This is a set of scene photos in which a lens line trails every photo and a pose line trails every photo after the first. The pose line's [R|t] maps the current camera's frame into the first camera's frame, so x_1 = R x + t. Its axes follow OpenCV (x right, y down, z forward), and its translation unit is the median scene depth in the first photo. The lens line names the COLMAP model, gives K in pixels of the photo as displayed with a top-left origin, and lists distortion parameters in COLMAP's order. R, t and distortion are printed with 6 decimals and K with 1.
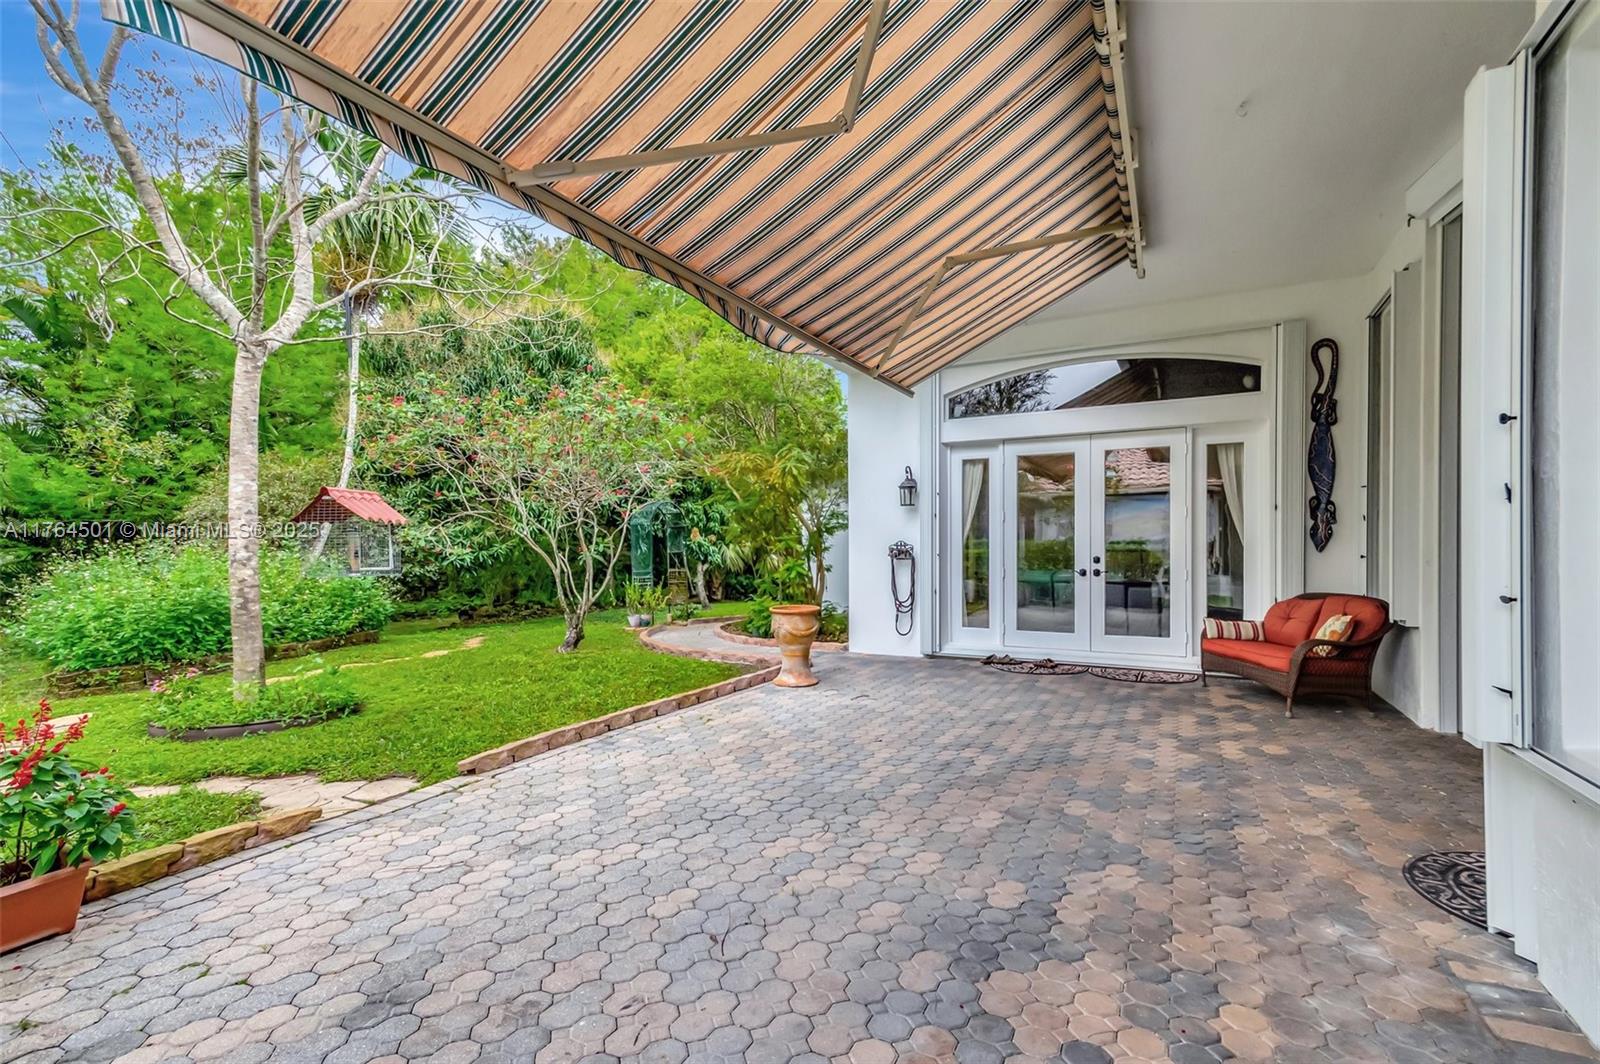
lens RADIAL K [[716.6, 0, 791.1], [0, 716.6, 546.4], [0, 0, 1]] dist [0.023051, -0.000096]
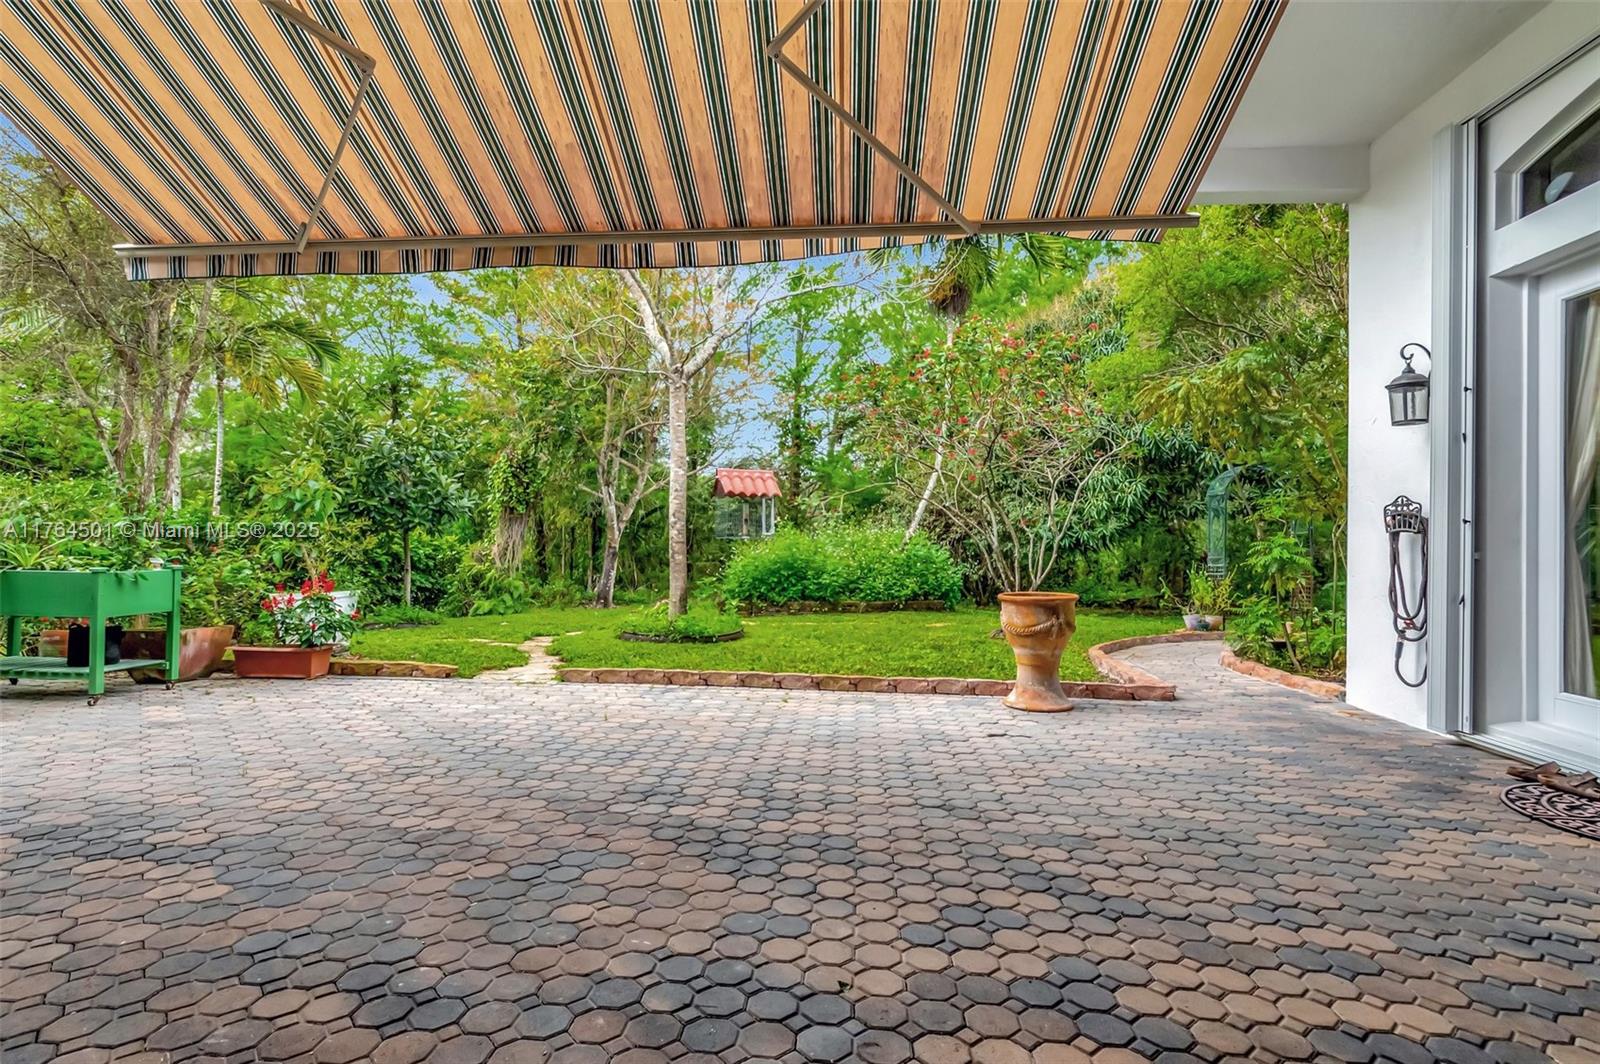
lens RADIAL K [[743.8, 0, 800.0], [0, 743.8, 532.0], [0, 0, 1]] dist [0.001145, 0.000049]
pose [[0.405172, -0.001736, -0.914239, 0.555989], [-0.009781, 0.999933, -0.006234, 0.030808], [0.914188, 0.011468, 0.405128, 0.493186]]
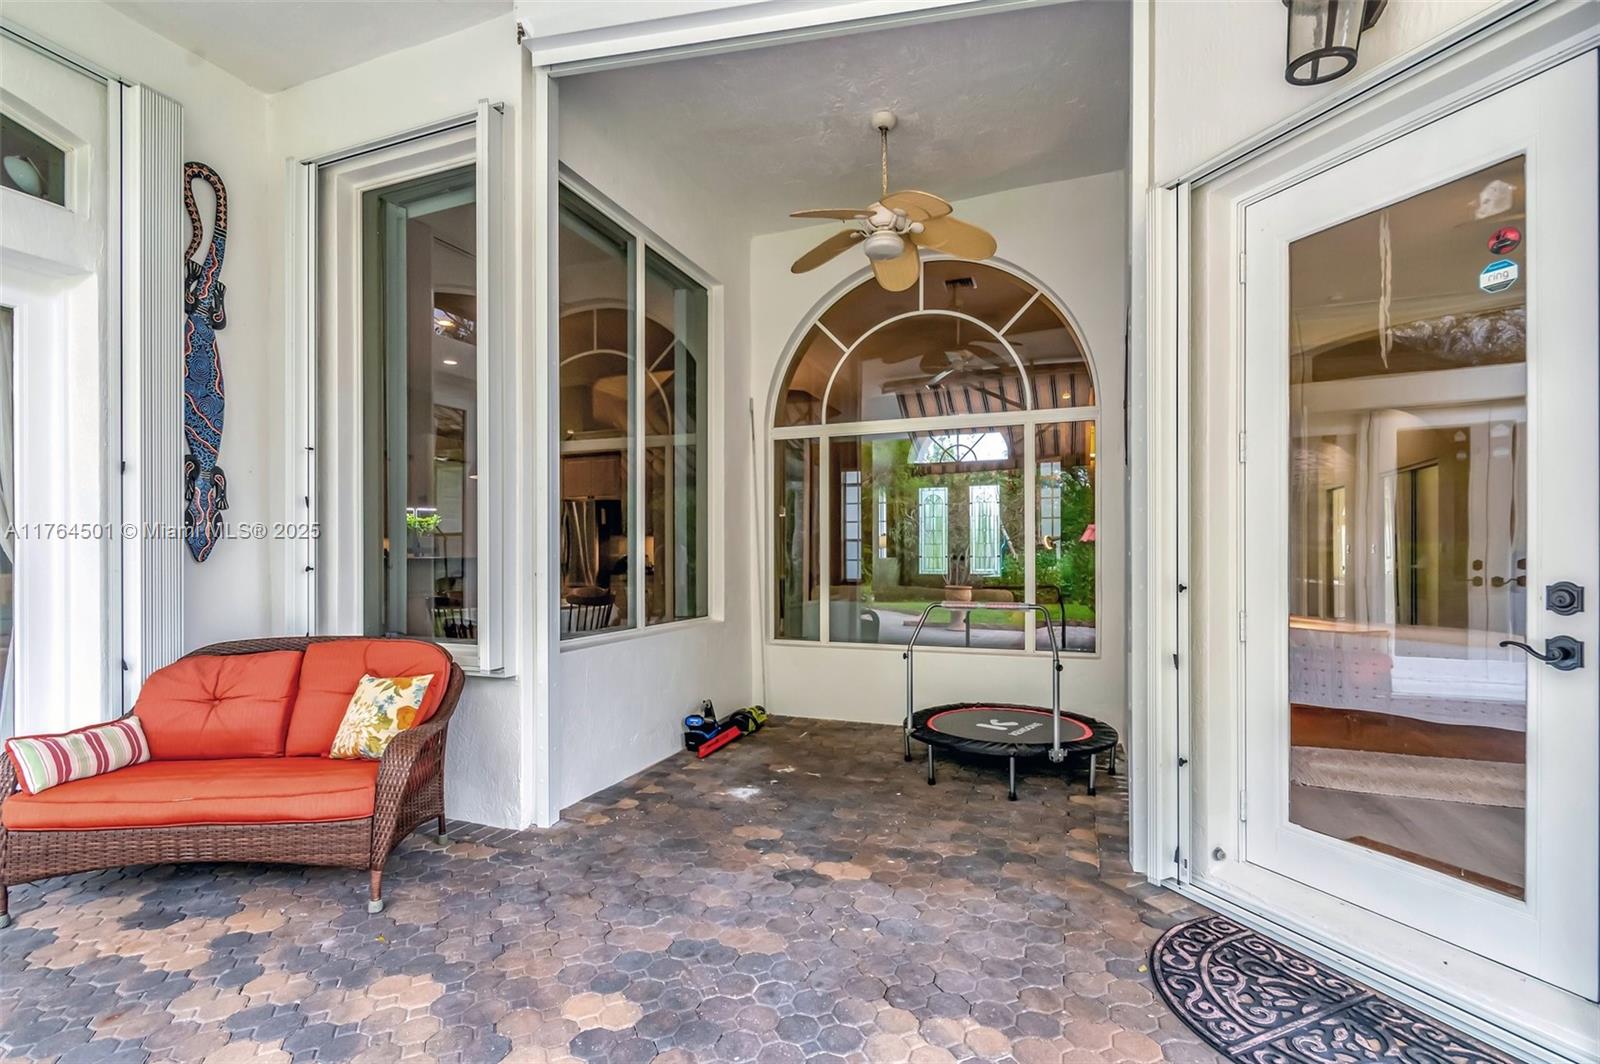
lens RADIAL K [[716.6, 0, 791.1], [0, 716.6, 546.4], [0, 0, 1]] dist [0.023051, -0.000096]
pose [[-0.133606, 0.011813, 0.990964, 0.144833], [0.001829, 0.999930, -0.011674, 0.003356], [-0.991033, 0.000253, -0.133618, 0.641591]]
